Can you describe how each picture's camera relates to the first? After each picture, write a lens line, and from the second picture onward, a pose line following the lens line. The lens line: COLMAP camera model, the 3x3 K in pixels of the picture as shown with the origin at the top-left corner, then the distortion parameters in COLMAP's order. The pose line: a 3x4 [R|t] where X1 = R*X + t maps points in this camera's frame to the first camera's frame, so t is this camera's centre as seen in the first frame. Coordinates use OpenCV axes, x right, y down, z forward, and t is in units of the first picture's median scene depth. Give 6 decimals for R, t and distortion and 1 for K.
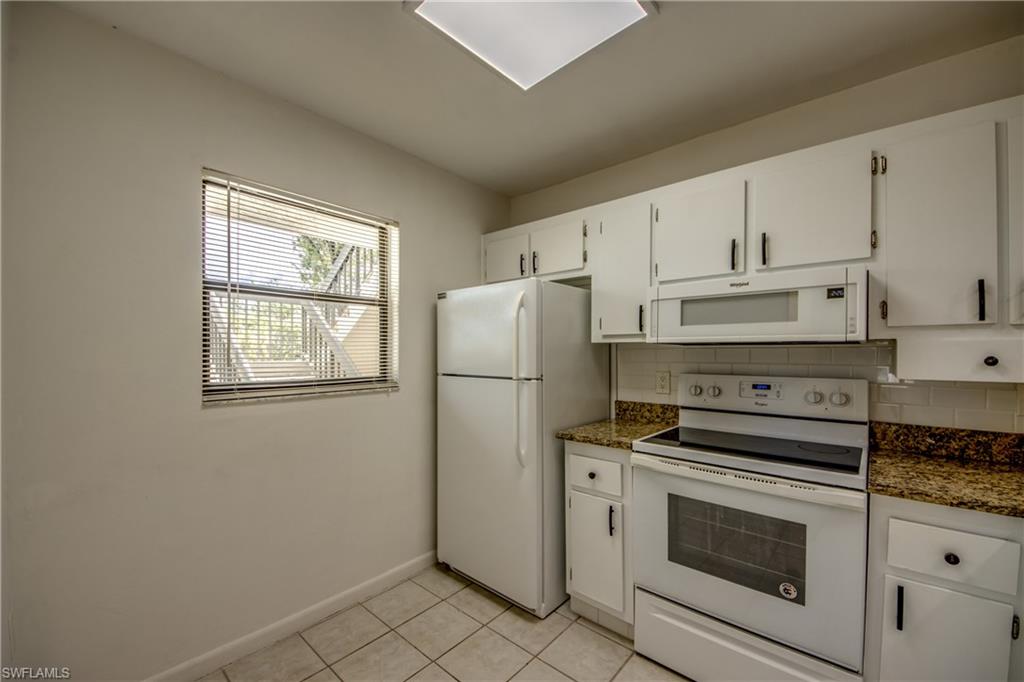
lens RADIAL K [[401.4, 0, 510.2], [0, 401.4, 354.5], [0, 0, 1]] dist [0.024826, -0.019179]
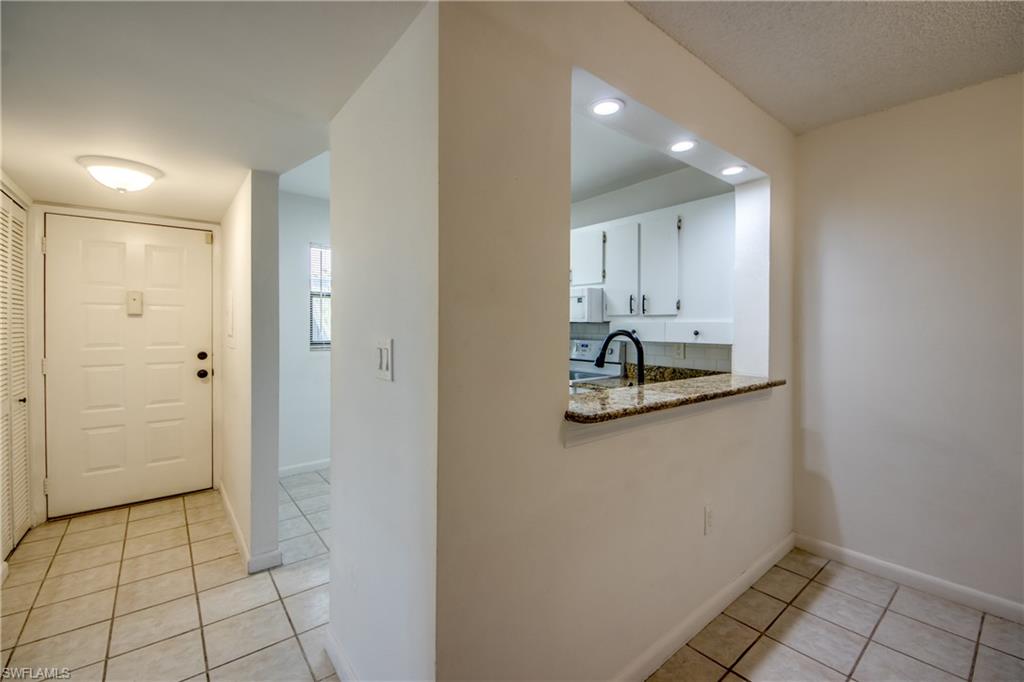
lens RADIAL K [[429.0, 0, 511.9], [0, 429.0, 329.6], [0, 0, 1]] dist [0.030468, -0.024324]
pose [[0.987085, 0.004052, -0.160146, 0.626652], [-0.003502, 0.999987, 0.003719, -0.000934], [0.160159, -0.003111, 0.987086, -1.027984]]
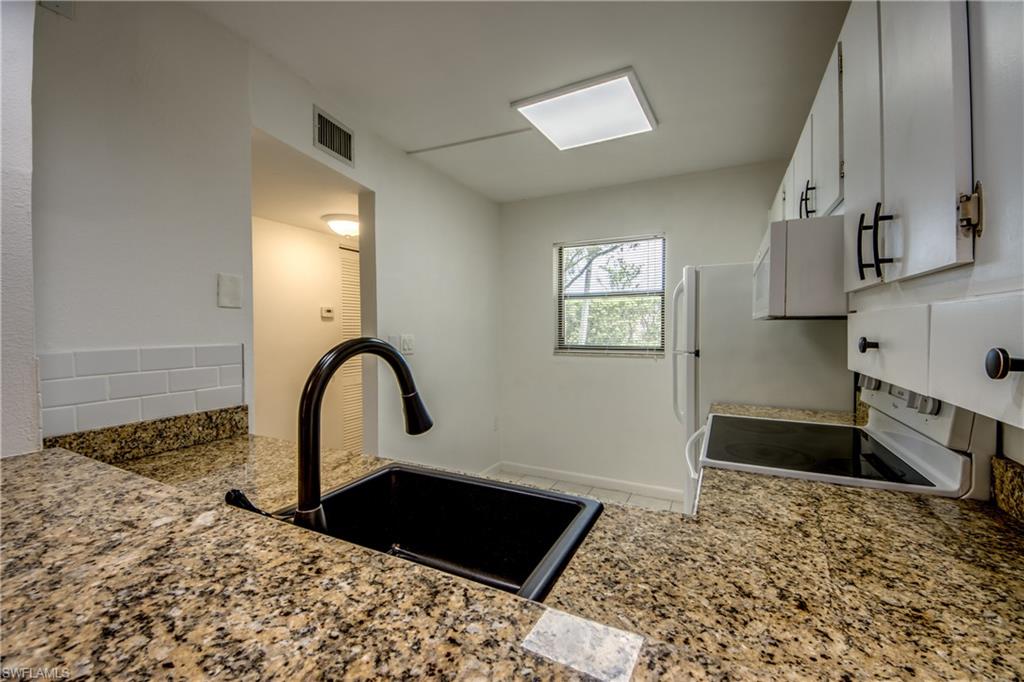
lens RADIAL K [[412.7, 0, 514.2], [0, 412.7, 336.7], [0, 0, 1]] dist [0.025876, -0.020810]
pose [[0.258088, 0.015622, -0.965995, 1.156775], [-0.002461, 0.999877, 0.015513, -0.002520], [0.966118, -0.001626, 0.258094, 0.213338]]
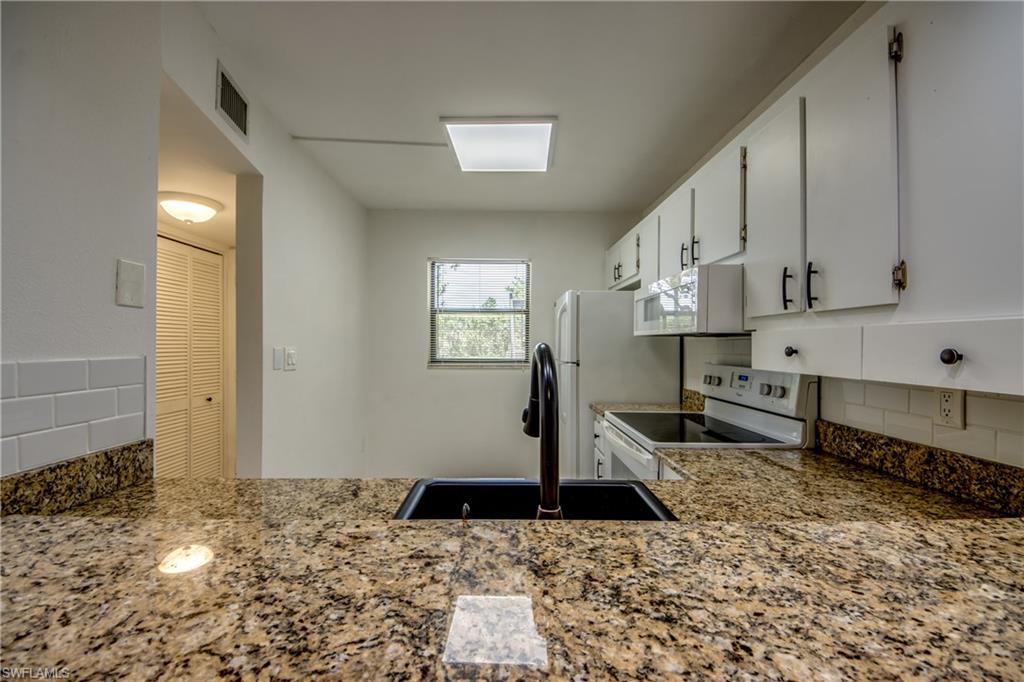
lens RADIAL K [[409.0, 0, 509.2], [0, 409.0, 345.9], [0, 0, 1]] dist [0.025121, -0.021378]
pose [[0.670914, 0.003983, -0.741524, 1.019680], [-0.008423, 0.999962, -0.002250, 0.007655], [0.741487, 0.007756, 0.670922, -0.118886]]
